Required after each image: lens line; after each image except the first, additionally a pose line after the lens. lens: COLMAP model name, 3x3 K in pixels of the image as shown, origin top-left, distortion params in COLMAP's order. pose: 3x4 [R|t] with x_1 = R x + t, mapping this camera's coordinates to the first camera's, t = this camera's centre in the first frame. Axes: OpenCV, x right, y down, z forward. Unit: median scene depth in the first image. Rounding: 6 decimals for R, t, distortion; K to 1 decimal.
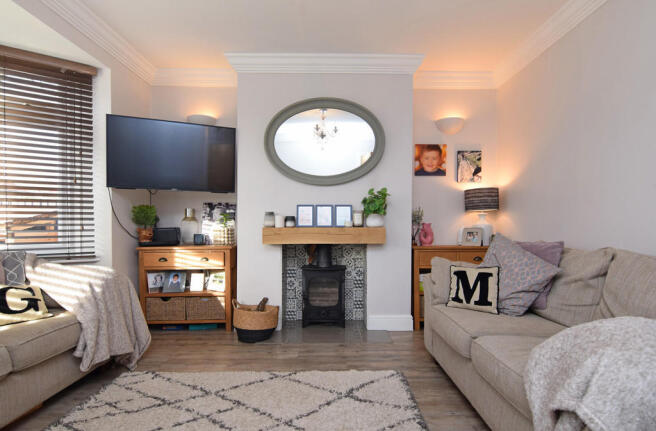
lens RADIAL K [[351.6, 0, 332.0], [0, 351.6, 227.6], [0, 0, 1]] dist [-0.005347, -0.005180]
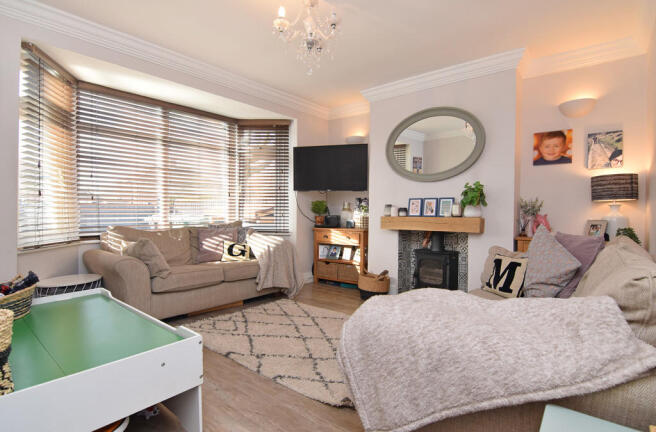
lens RADIAL K [[332.3, 0, 328.5], [0, 332.3, 214.3], [0, 0, 1]] dist [-0.018021, -0.002421]
pose [[0.758926, 0.009322, -0.651110, 0.452901], [-0.012345, 0.999924, -0.000074, -0.005295], [0.651059, 0.008094, 0.758984, -0.077780]]
